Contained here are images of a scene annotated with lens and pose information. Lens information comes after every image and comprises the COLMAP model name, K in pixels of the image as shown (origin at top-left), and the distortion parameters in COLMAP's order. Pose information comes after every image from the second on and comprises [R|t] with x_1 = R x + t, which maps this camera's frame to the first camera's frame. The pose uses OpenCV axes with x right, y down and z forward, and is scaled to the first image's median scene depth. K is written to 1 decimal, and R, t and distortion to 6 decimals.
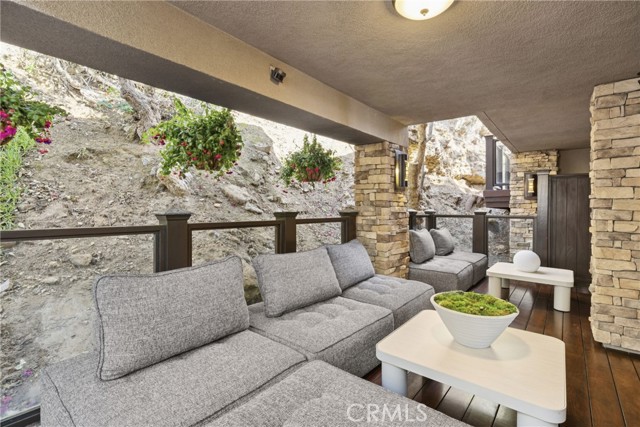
lens RADIAL K [[297.2, 0, 322.0], [0, 297.2, 209.1], [0, 0, 1]] dist [-0.000434, 0.000110]
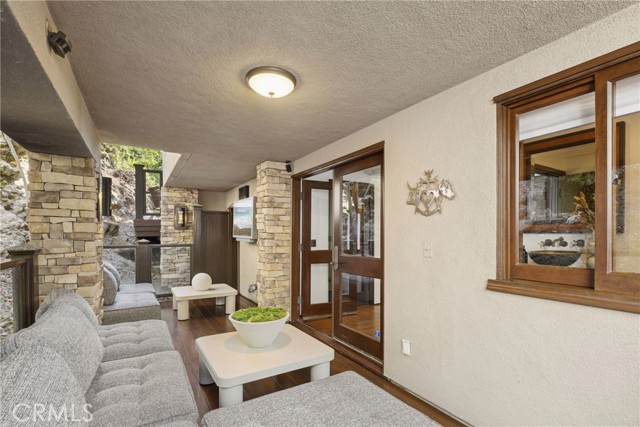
lens RADIAL K [[297.2, 0, 327.1], [0, 297.2, 235.0], [0, 0, 1]] dist [-0.000434, 0.000110]
pose [[0.321432, -0.007846, 0.946900, -0.321658], [0.006672, 0.999960, 0.006021, -0.022122], [-0.946909, 0.004382, 0.321471, 0.141767]]
